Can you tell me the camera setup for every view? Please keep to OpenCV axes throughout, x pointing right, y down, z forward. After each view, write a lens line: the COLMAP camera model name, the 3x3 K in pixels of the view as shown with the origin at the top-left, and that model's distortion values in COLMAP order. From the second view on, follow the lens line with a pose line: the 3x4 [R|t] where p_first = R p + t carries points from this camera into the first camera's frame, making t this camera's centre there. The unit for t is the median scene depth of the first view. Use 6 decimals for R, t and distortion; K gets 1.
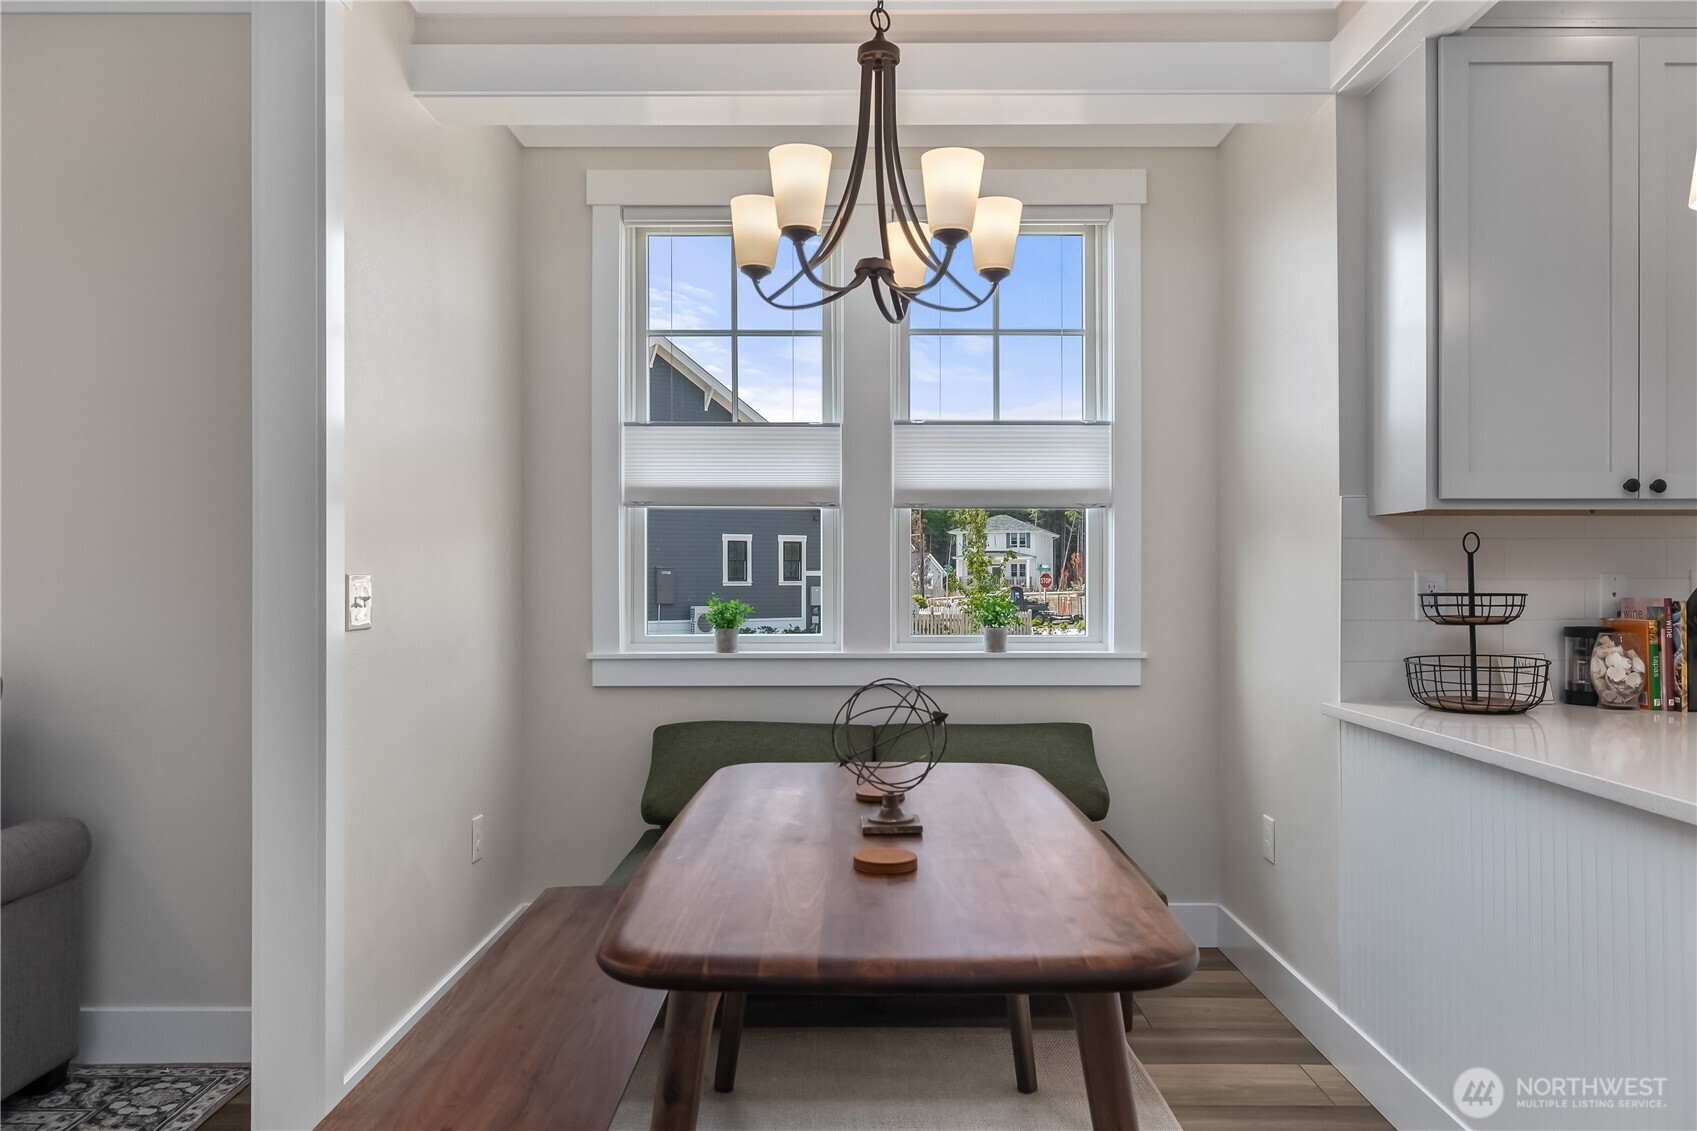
lens RADIAL K [[1154.2, 0, 848.5], [0, 1154.2, 565.5], [0, 0, 1]] dist [0.000363, 0.000480]
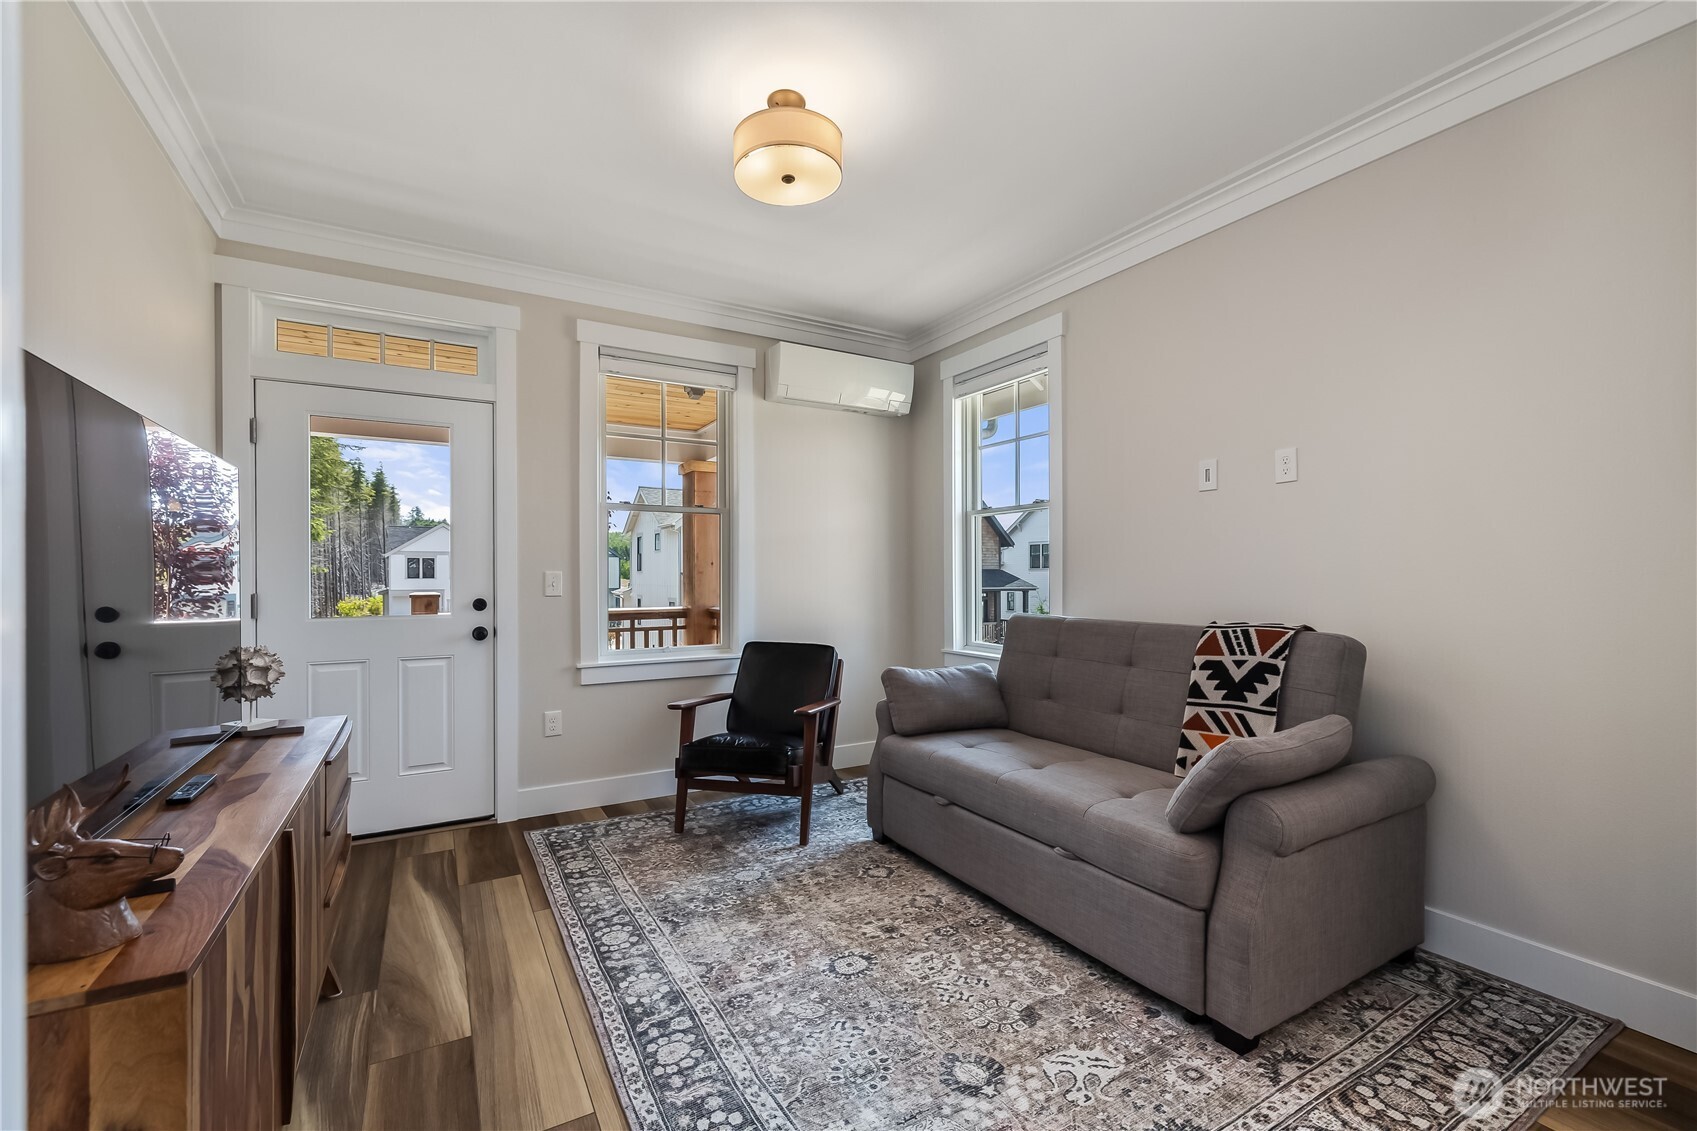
lens RADIAL K [[719.3, 0, 847.2], [0, 719.3, 576.1], [0, 0, 1]] dist [0.000399, 0.000090]
pose [[0.509930, 0.001393, -0.860215, -0.320291], [0.006051, 0.999968, 0.005207, 0.005142], [0.860195, -0.007861, 0.509905, 0.037790]]
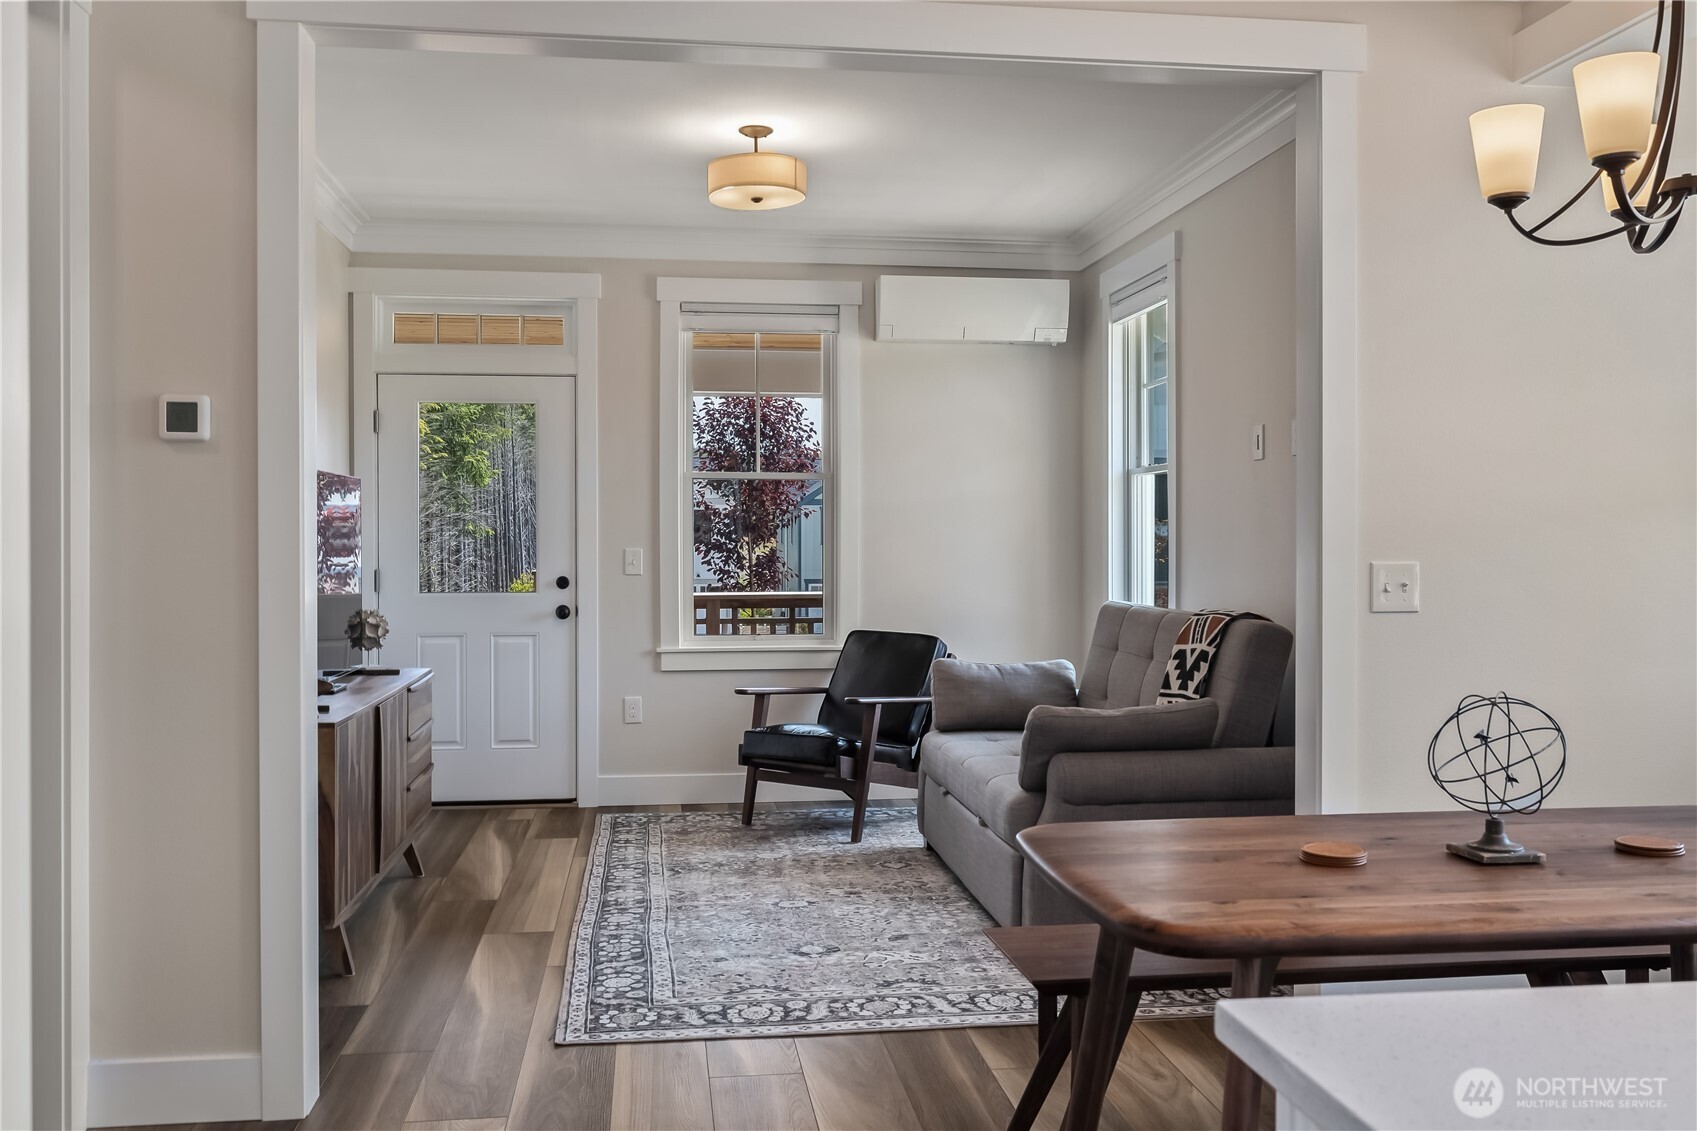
lens RADIAL K [[1445.8, 0, 848.8], [0, 1445.8, 545.1], [0, 0, 1]] dist [-0.004106, -0.001282]
pose [[0.142903, 0.005629, -0.989721, 0.843248], [0.006410, 0.999958, 0.006613, -0.020911], [0.989716, -0.007289, 0.142861, 0.268292]]
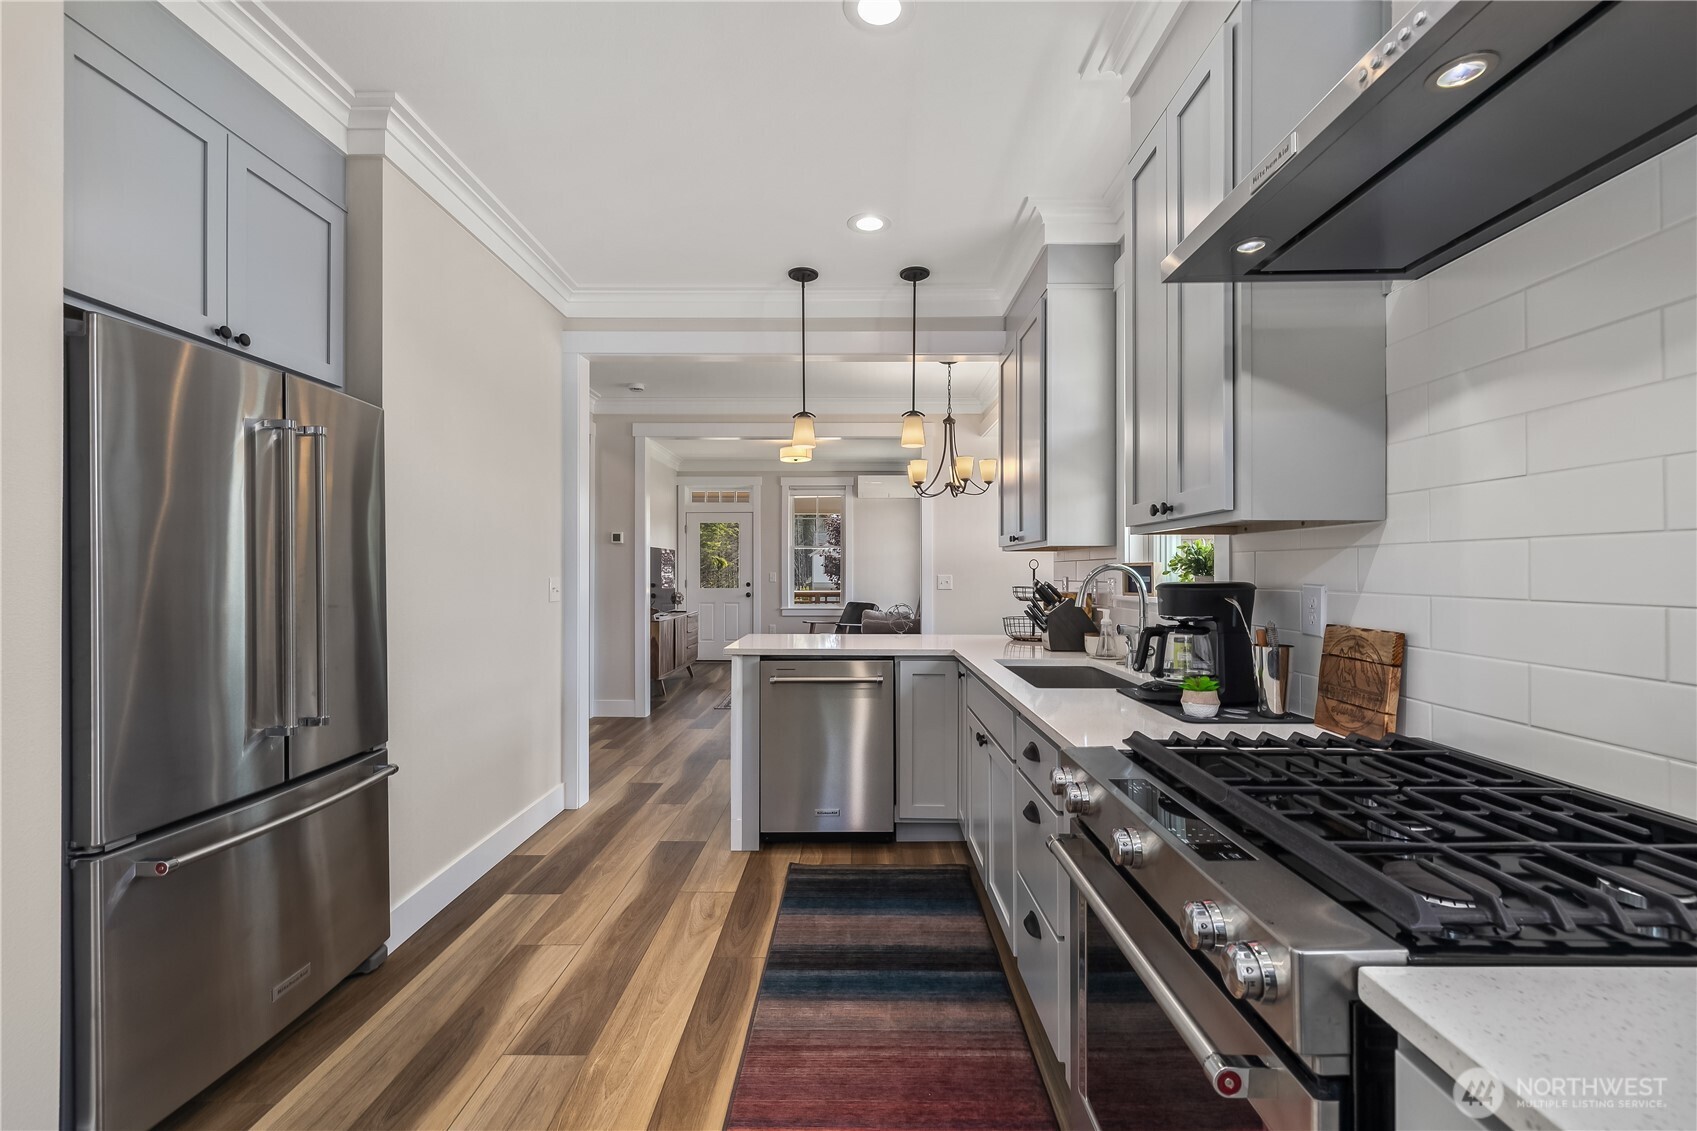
lens RADIAL K [[731.7, 0, 848.5], [0, 731.7, 565.5], [0, 0, 1]] dist [0.000335, 0.000037]
pose [[-0.002558, -0.006738, -0.999974, 1.966513], [0.005566, 0.999962, -0.006752, -0.009841], [0.999981, -0.005583, -0.002520, 0.655754]]
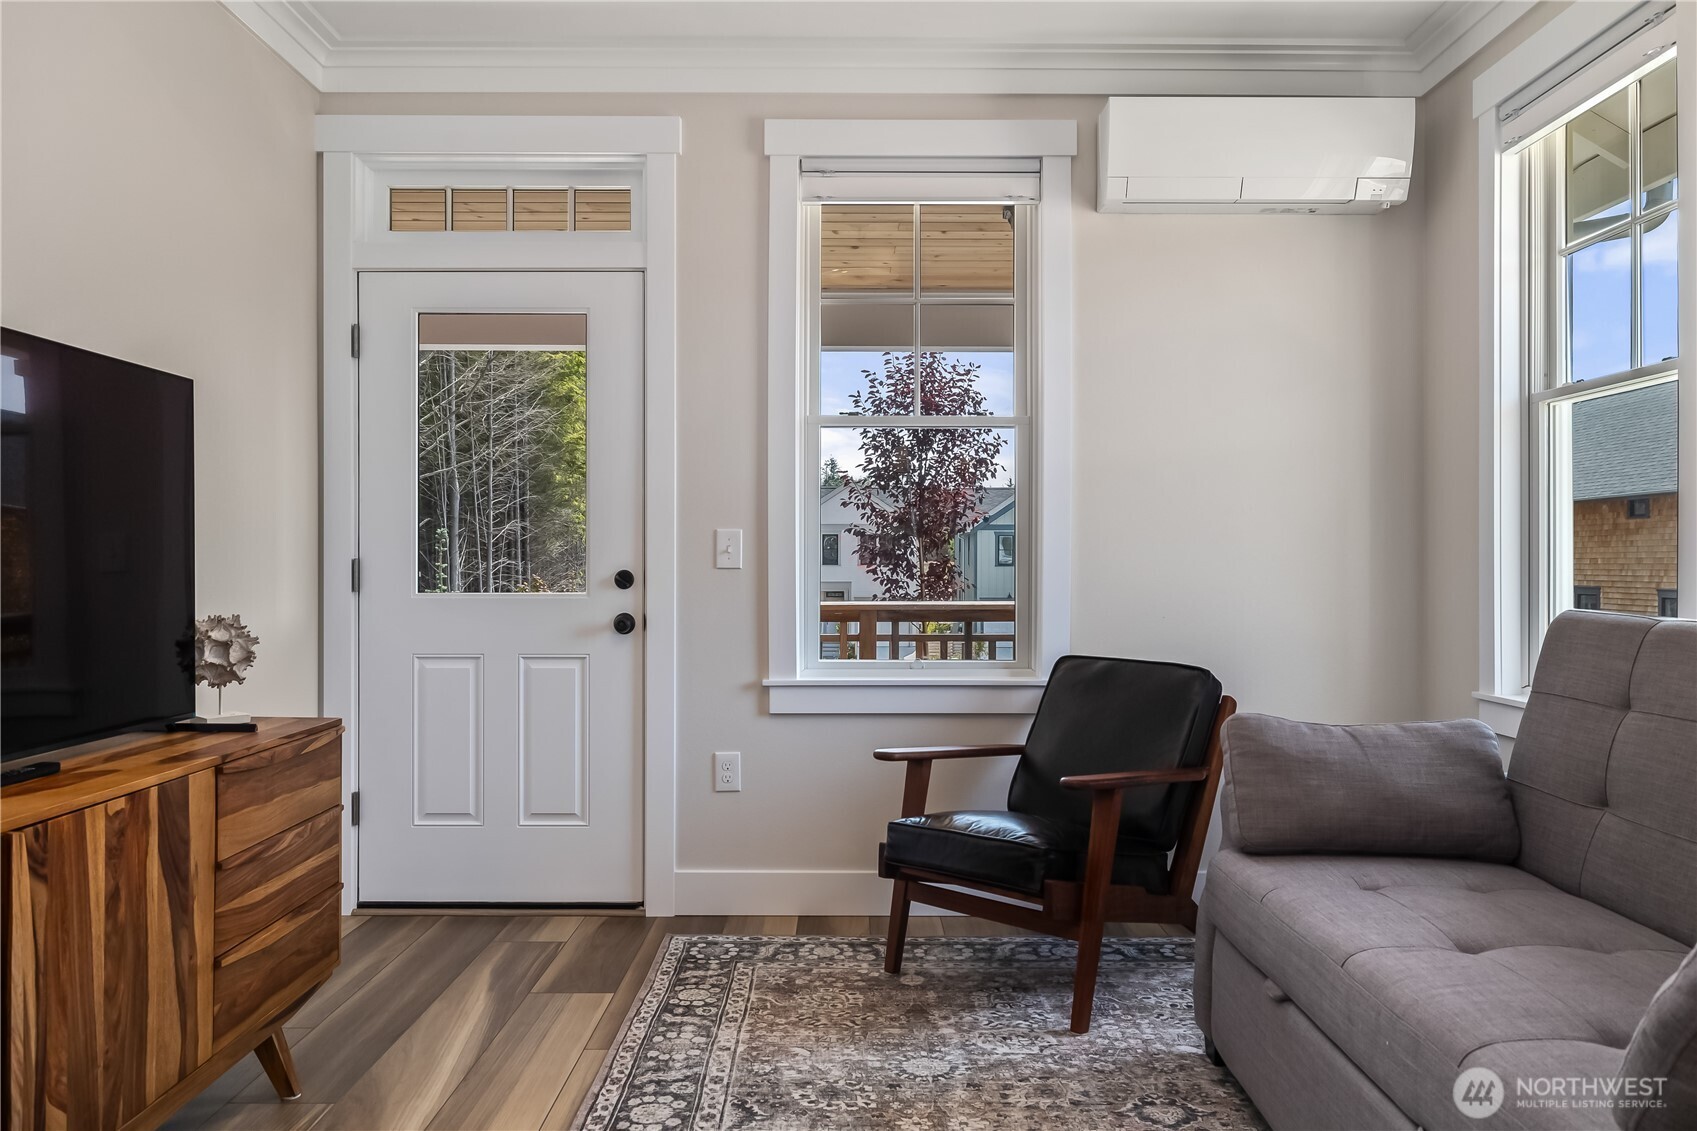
lens RADIAL K [[1257.0, 0, 848.5], [0, 1257.0, 565.5], [0, 0, 1]] dist [-0.003031, -0.000508]
pose [[0.008798, 0.003054, -0.999957, -0.282697], [0.004460, 0.999985, 0.003093, 0.039708], [0.999951, -0.004487, 0.008784, 0.386478]]
